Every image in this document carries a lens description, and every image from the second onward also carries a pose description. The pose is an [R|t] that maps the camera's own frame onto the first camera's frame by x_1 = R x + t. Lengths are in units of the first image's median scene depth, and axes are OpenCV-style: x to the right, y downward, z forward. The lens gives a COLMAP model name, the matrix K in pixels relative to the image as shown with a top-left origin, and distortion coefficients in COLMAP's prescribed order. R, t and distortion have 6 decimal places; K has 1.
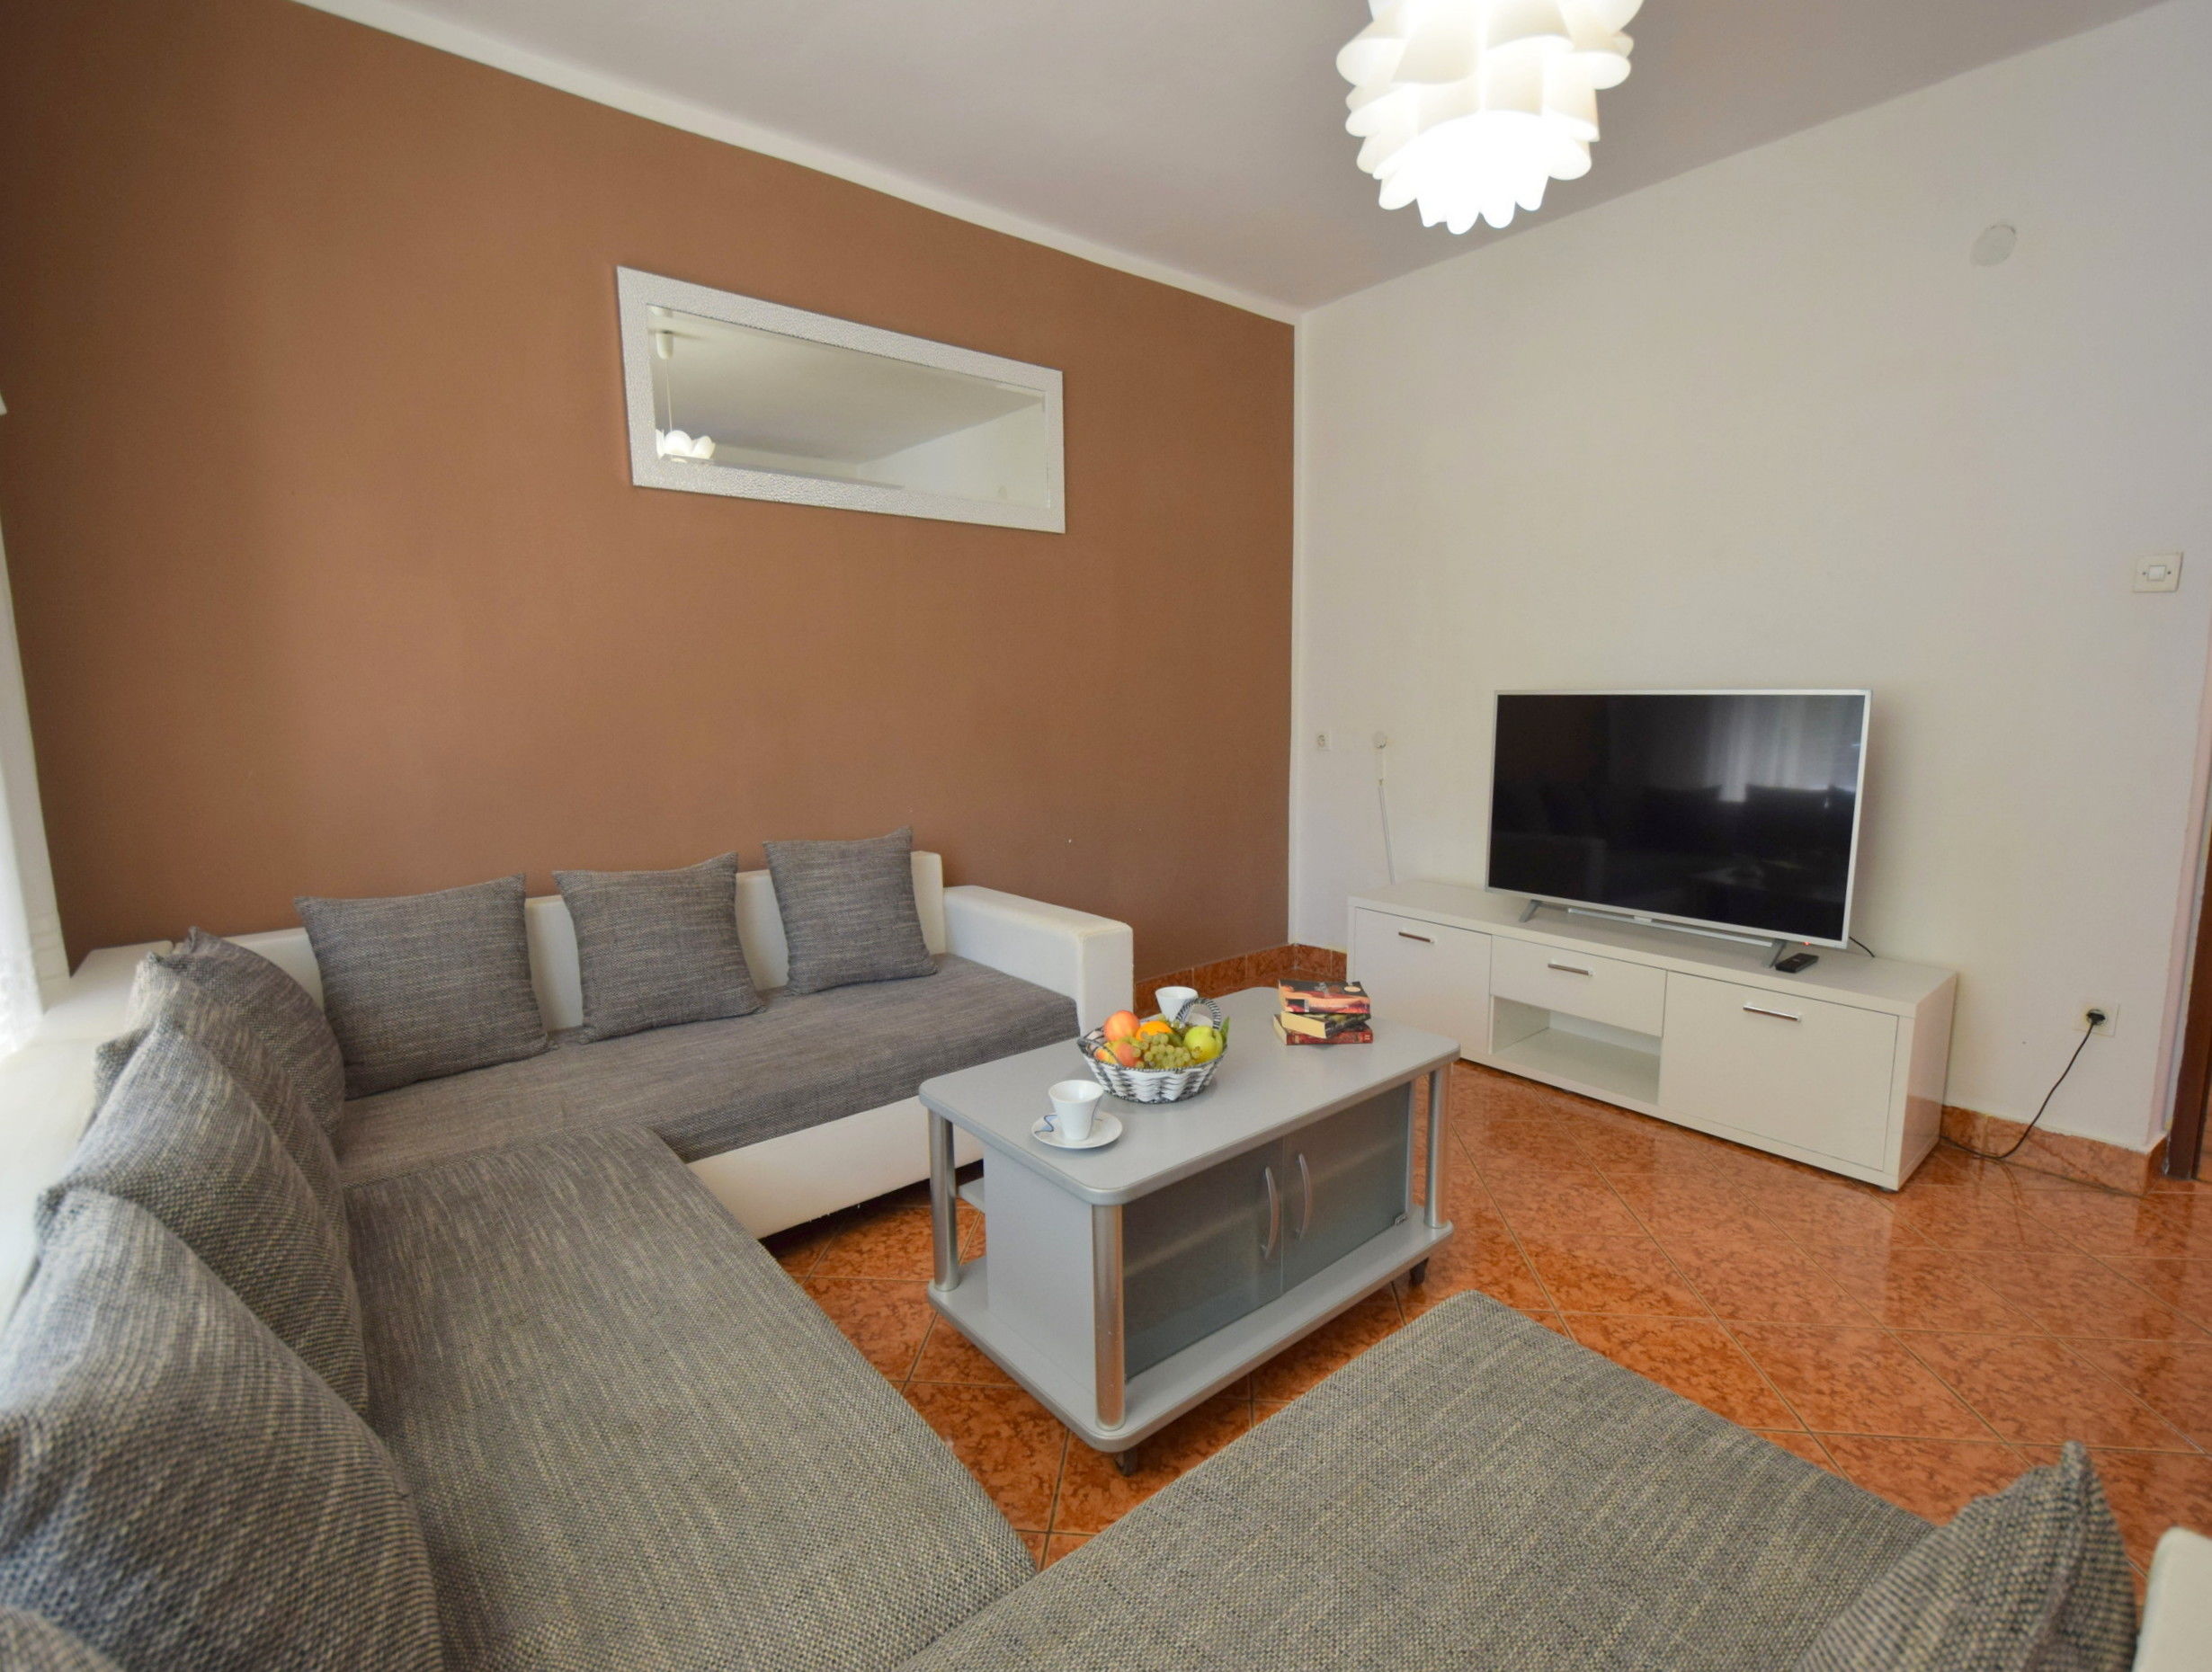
lens RADIAL K [[990.8, 0, 1091.0], [0, 990.8, 783.1], [0, 0, 1]] dist [0.013545, -0.007810]
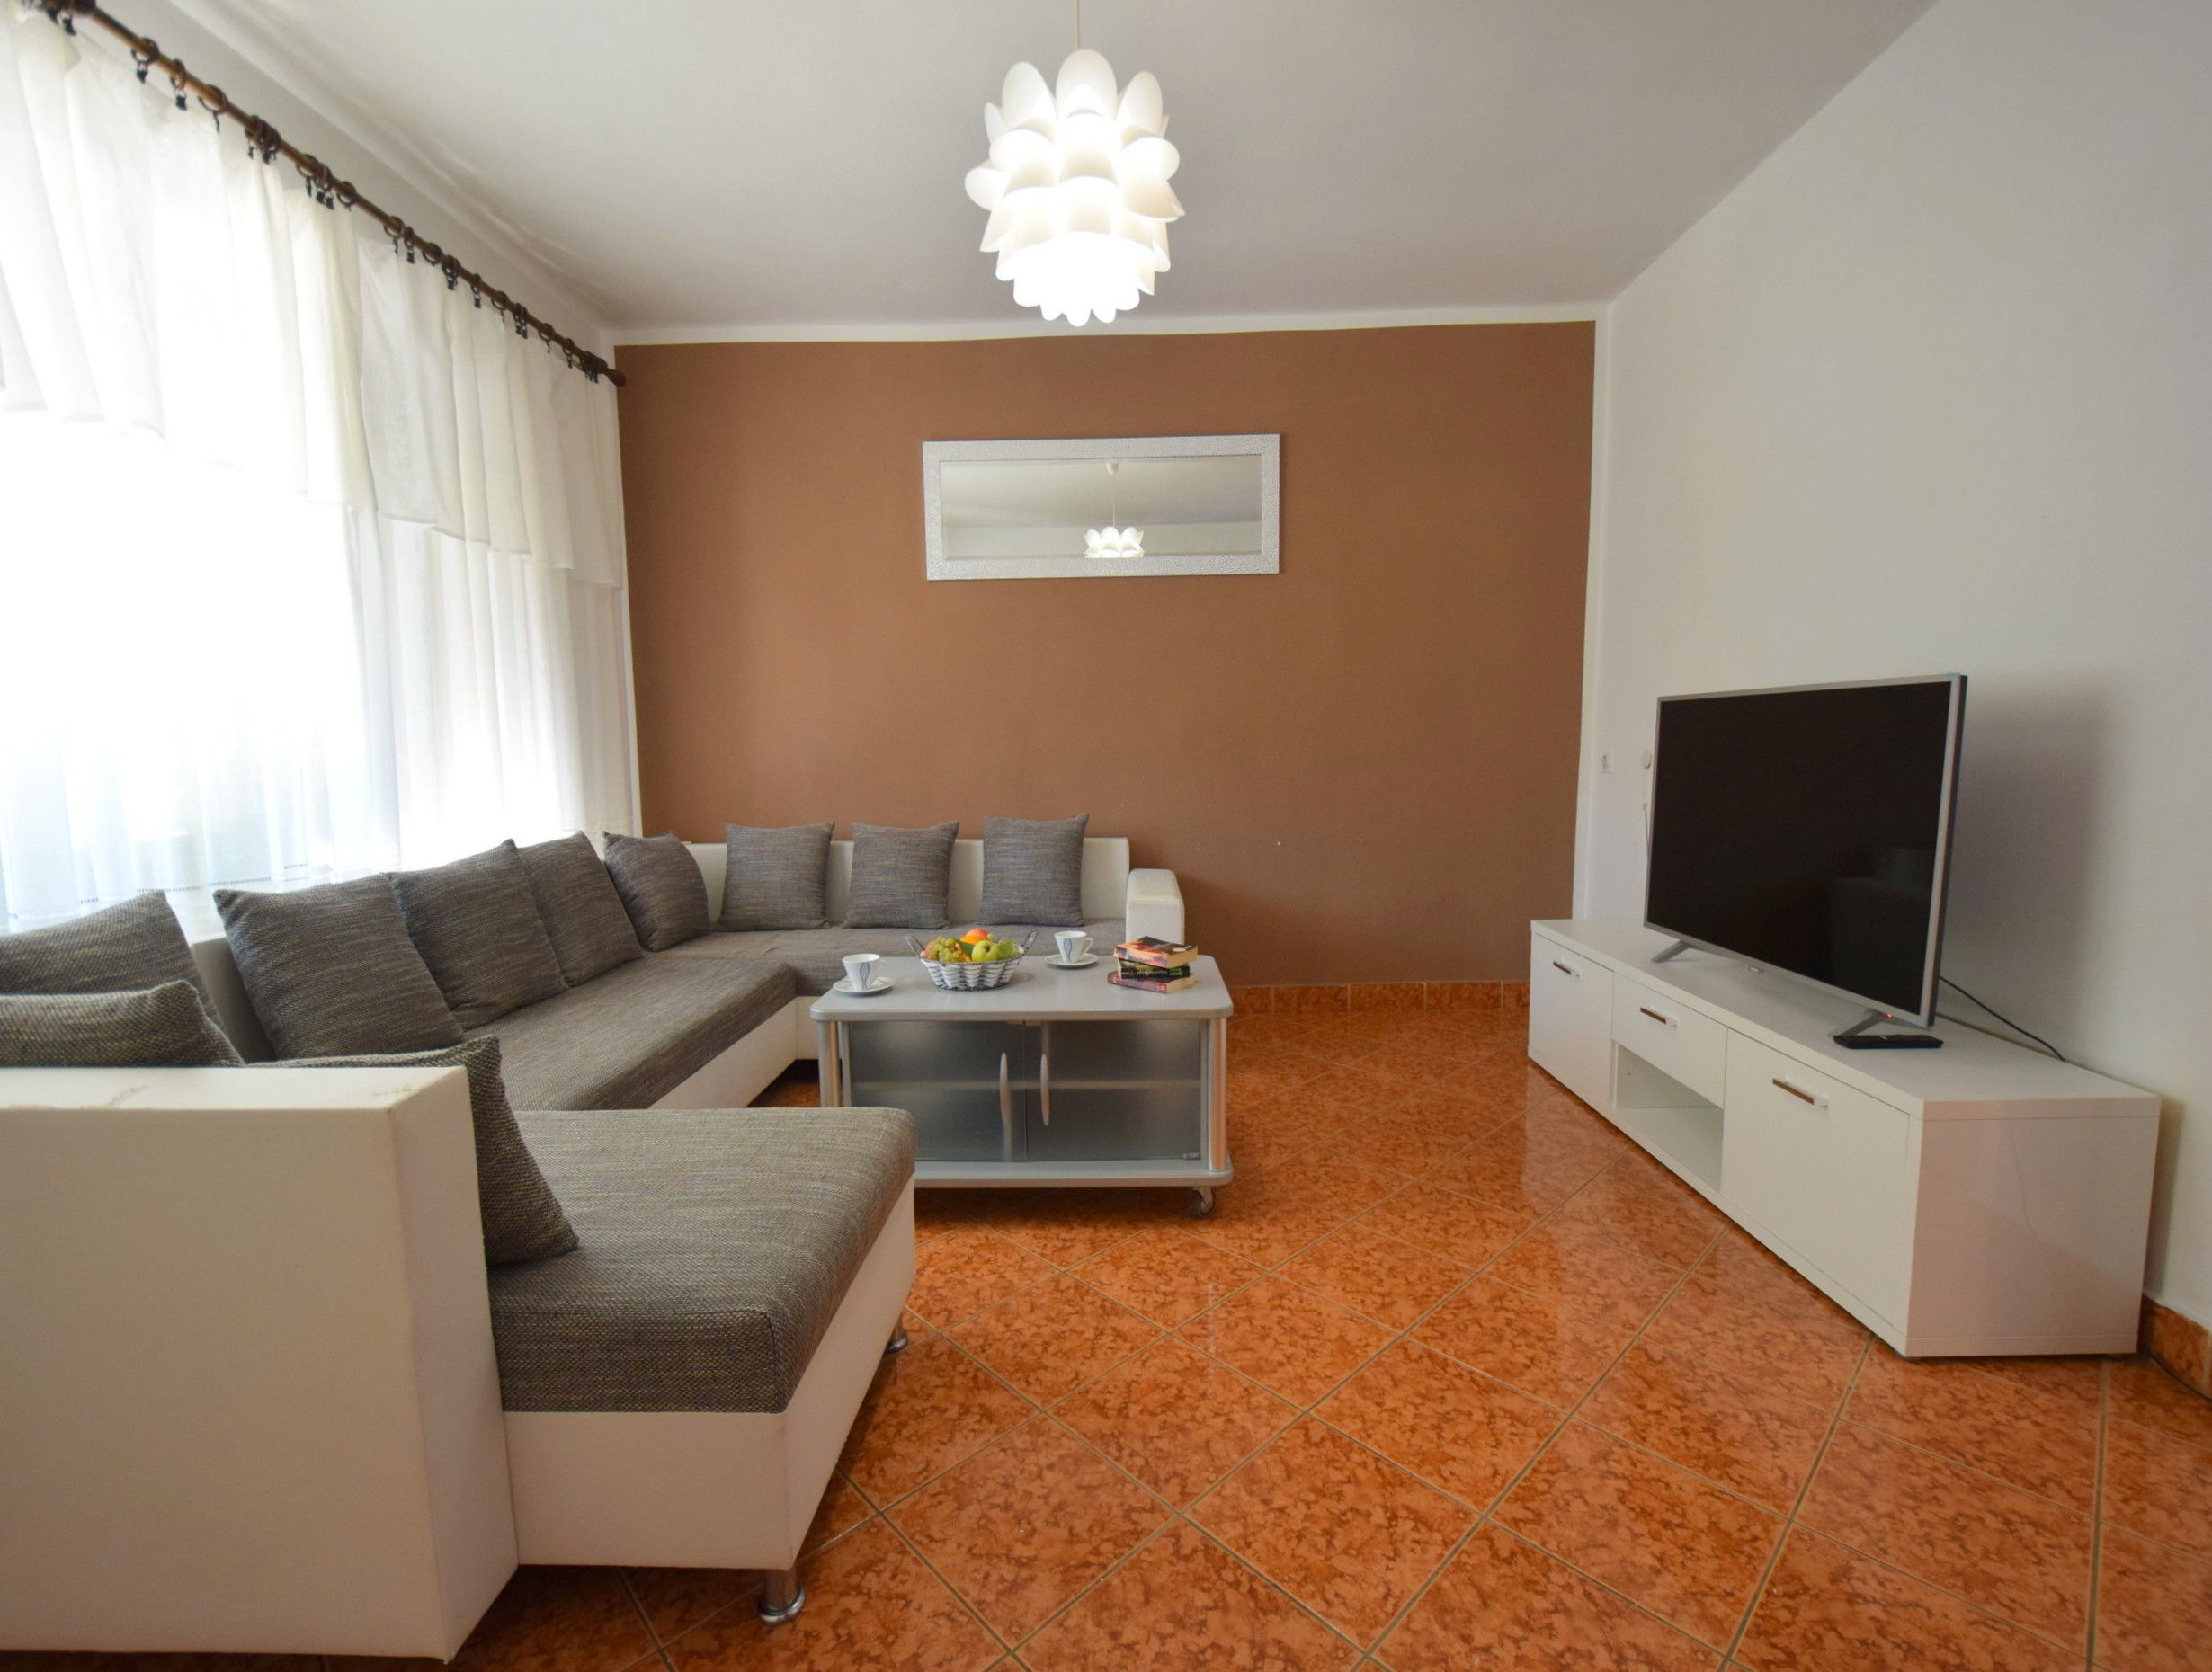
lens RADIAL K [[934.3, 0, 1097.5], [0, 934.3, 778.8], [0, 0, 1]] dist [0.003644, -0.000151]
pose [[0.768756, 0.022781, -0.639136, 0.694263], [-0.051385, 0.998335, -0.026222, 0.033051], [0.637474, 0.053001, 0.768646, 0.069886]]
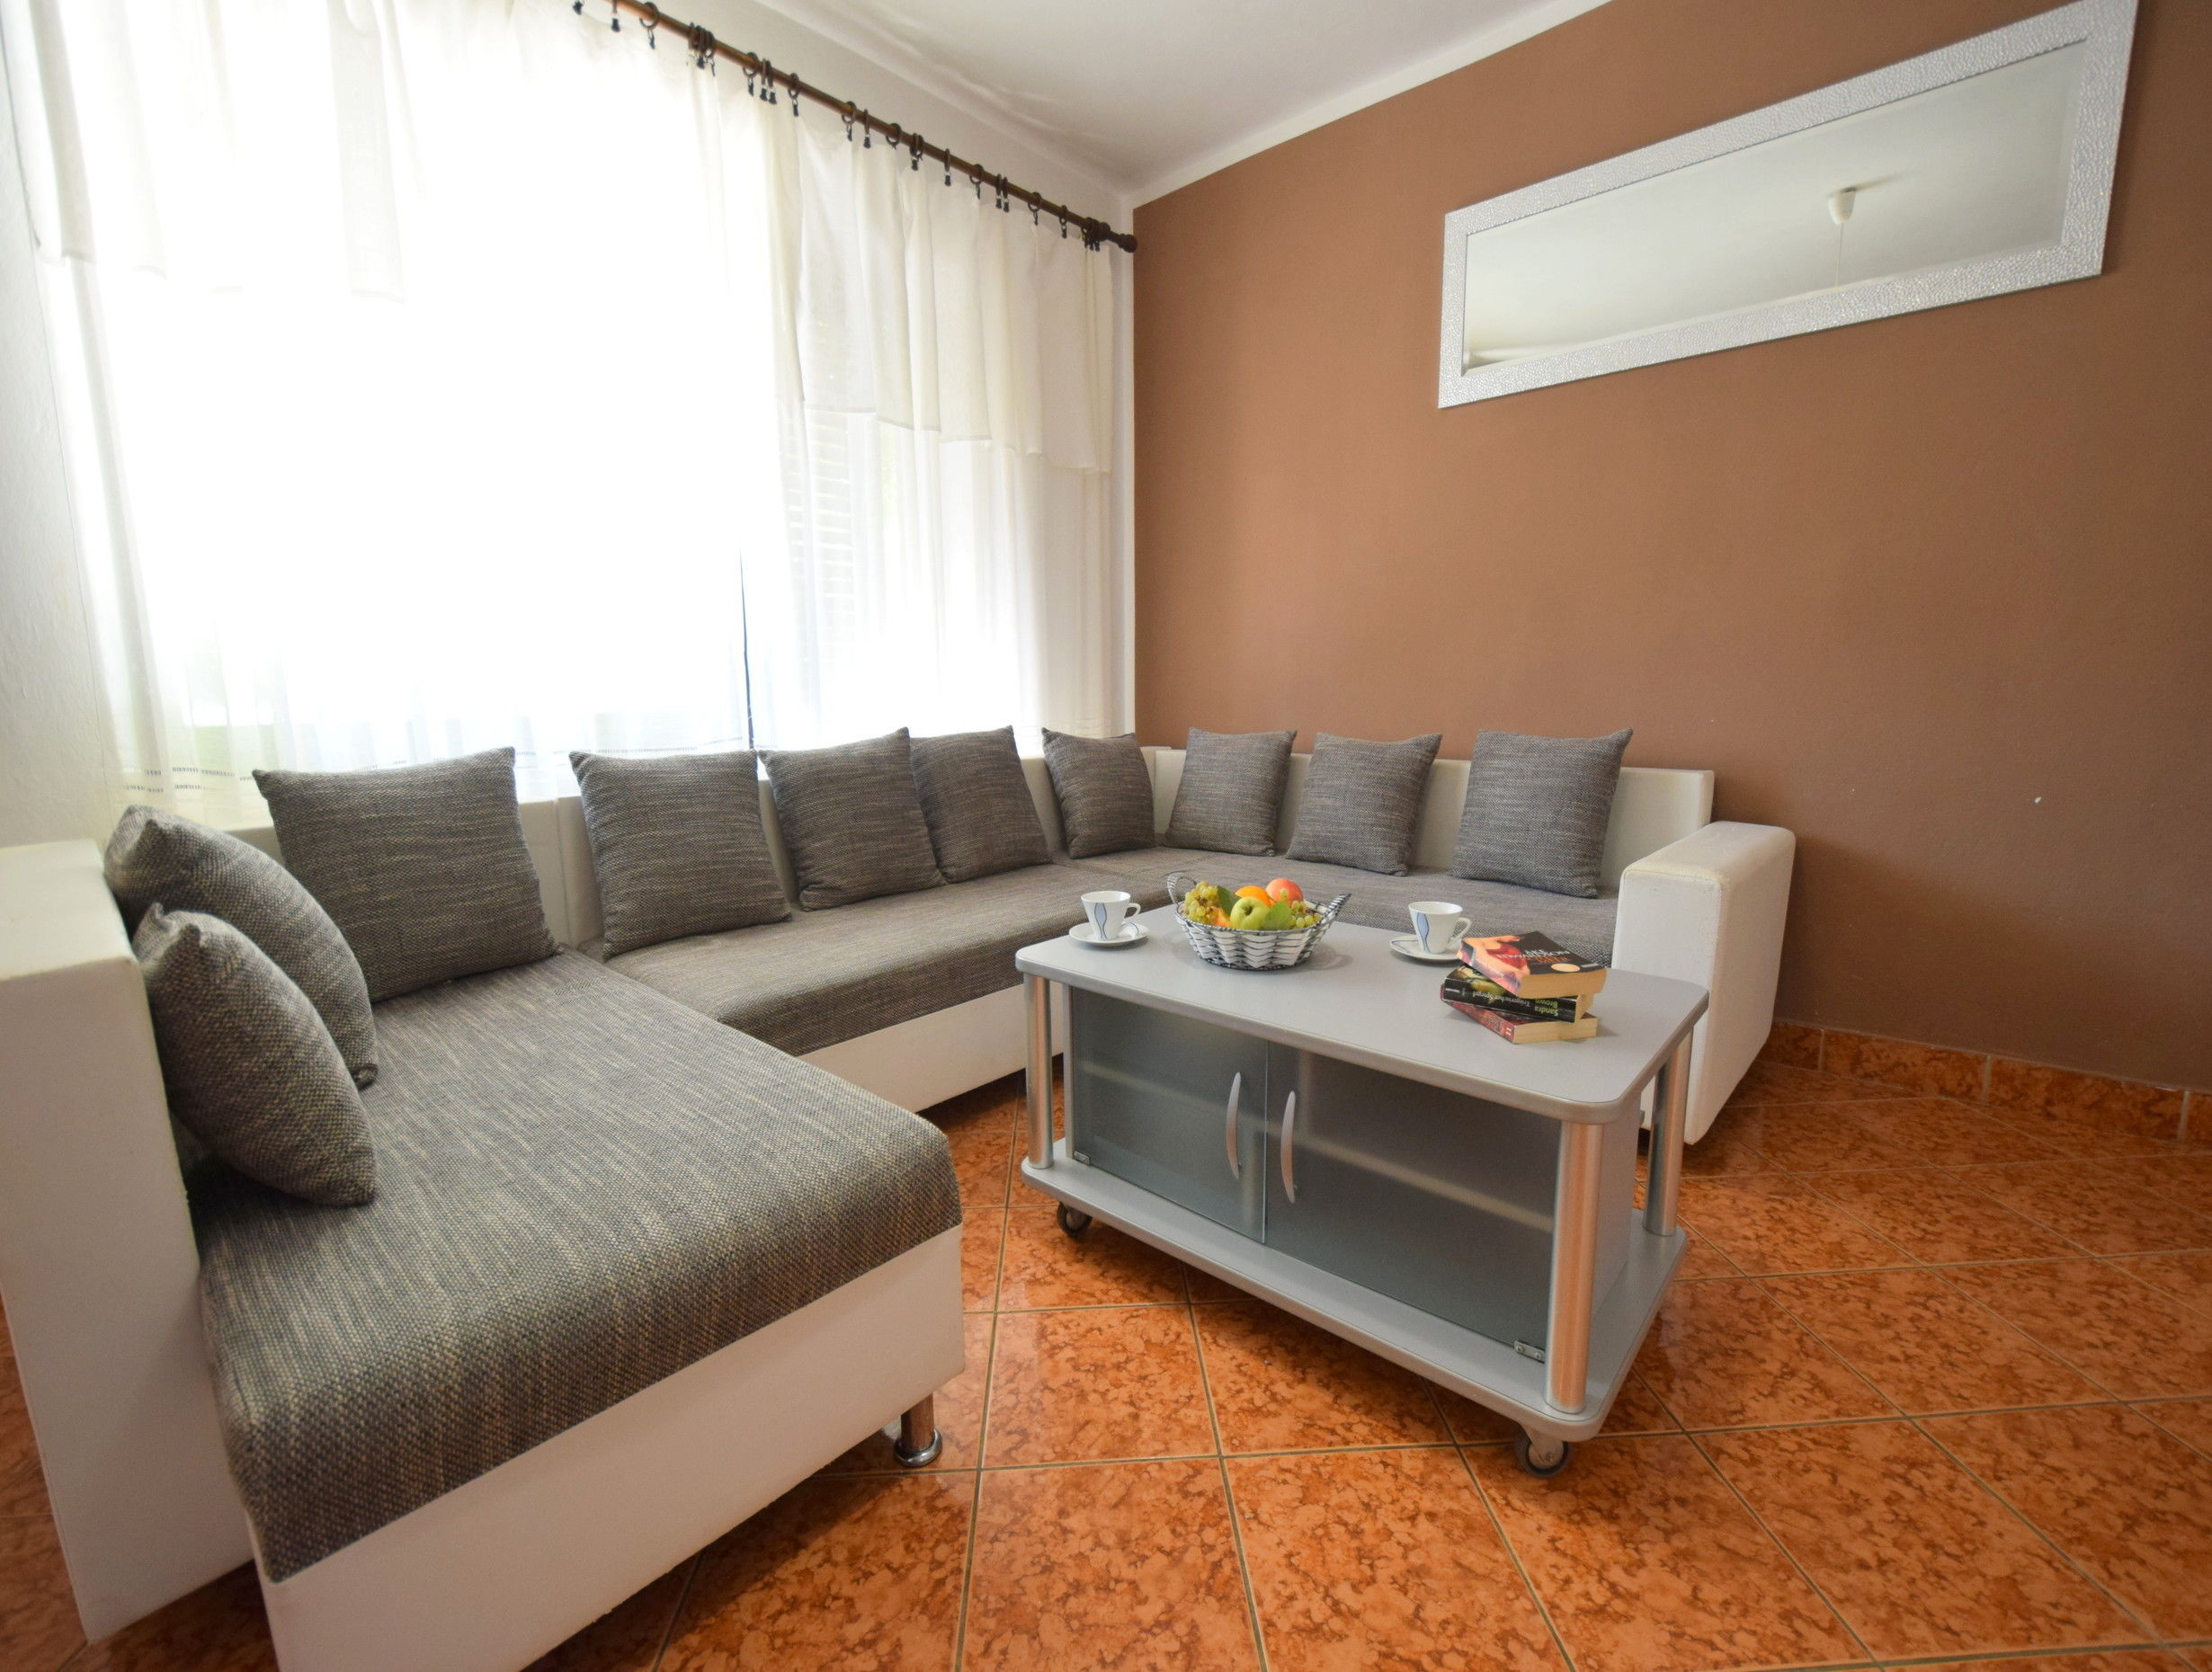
lens RADIAL K [[944.3, 0, 1139.9], [0, 944.3, 801.0], [0, 0, 1]] dist [0.009498, -0.007364]
pose [[0.194105, 0.130251, -0.972295, 0.601668], [-0.073721, 0.990280, 0.117943, 0.044888], [0.978207, 0.048785, 0.201821, 0.487017]]
